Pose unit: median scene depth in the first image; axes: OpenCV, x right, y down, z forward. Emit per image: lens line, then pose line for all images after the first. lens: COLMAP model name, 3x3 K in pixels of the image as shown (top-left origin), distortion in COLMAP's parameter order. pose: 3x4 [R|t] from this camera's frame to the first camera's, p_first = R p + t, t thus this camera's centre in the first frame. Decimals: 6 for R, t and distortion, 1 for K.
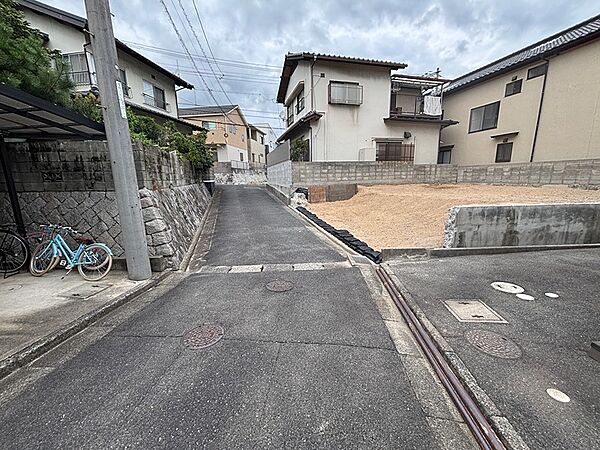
lens RADIAL K [[241.3, 0, 298.3], [0, 241.3, 225.0], [0, 0, 1]] dist [-0.001480, -0.000189]
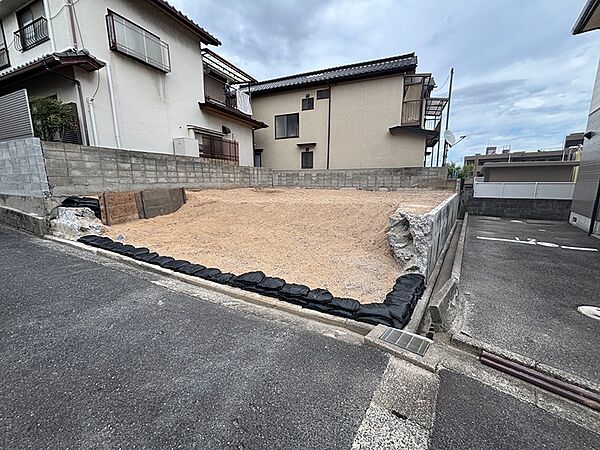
lens RADIAL K [[241.3, 0, 298.3], [0, 241.3, 225.0], [0, 0, 1]] dist [-0.001480, -0.000189]
pose [[0.630639, -0.124125, 0.766085, -0.083813], [0.139363, 0.989193, 0.045552, -0.053338], [-0.763461, 0.078037, 0.641123, 0.322389]]
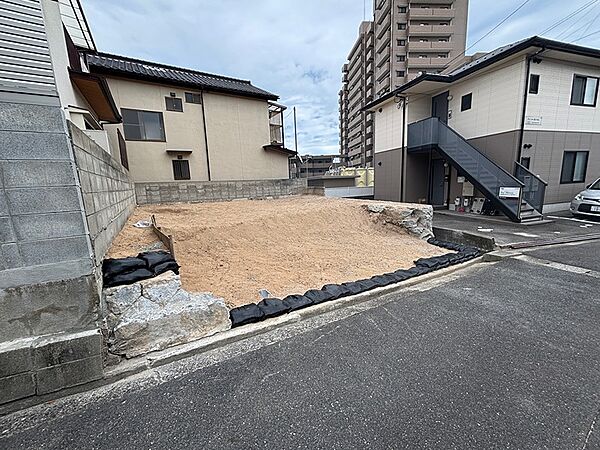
lens RADIAL K [[241.8, 0, 298.6], [0, 241.8, 224.4], [0, 0, 1]] dist [-0.000148, -0.000136]
pose [[-0.284584, -0.131985, 0.949522, -0.221767], [0.227299, 0.952943, 0.200585, -0.178897], [-0.931315, 0.272908, -0.241193, 0.849530]]
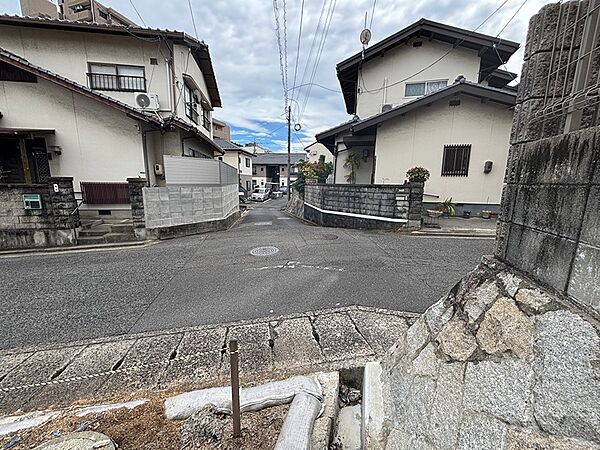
lens RADIAL K [[241.8, 0, 298.6], [0, 241.8, 224.4], [0, 0, 1]] dist [-0.000148, -0.000136]
pose [[-0.993842, -0.017844, 0.109364, -0.494833], [0.022361, 0.934349, 0.355657, -0.494388], [-0.108531, 0.355912, -0.928196, 2.149780]]
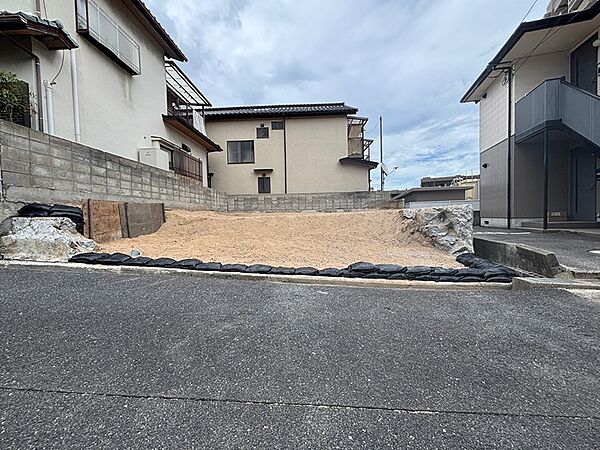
lens RADIAL K [[241.8, 0, 298.6], [0, 241.8, 224.4], [0, 0, 1]] dist [-0.000148, -0.000136]
pose [[0.300692, -0.022473, 0.953457, -0.196328], [0.200744, 0.978817, -0.040237, -0.037231], [-0.932355, 0.203500, 0.298834, 0.535890]]
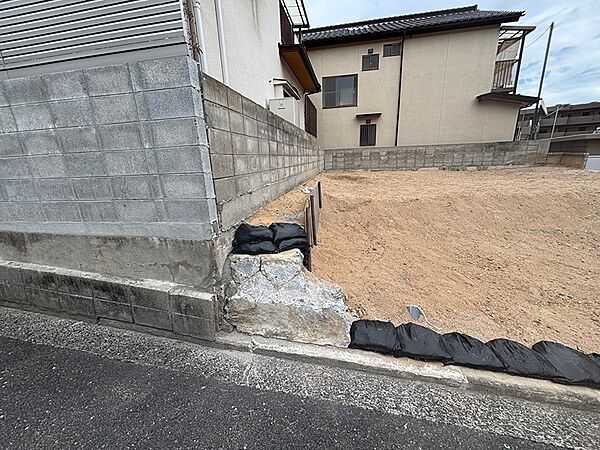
lens RADIAL K [[242.3, 0, 299.1], [0, 242.3, 222.8], [0, 0, 1]] dist [0.002384, 0.000254]
pose [[0.436956, -0.228911, 0.869867, -0.143451], [0.200500, 0.967531, 0.153896, -0.169766], [-0.876852, 0.107163, 0.468665, 0.823979]]
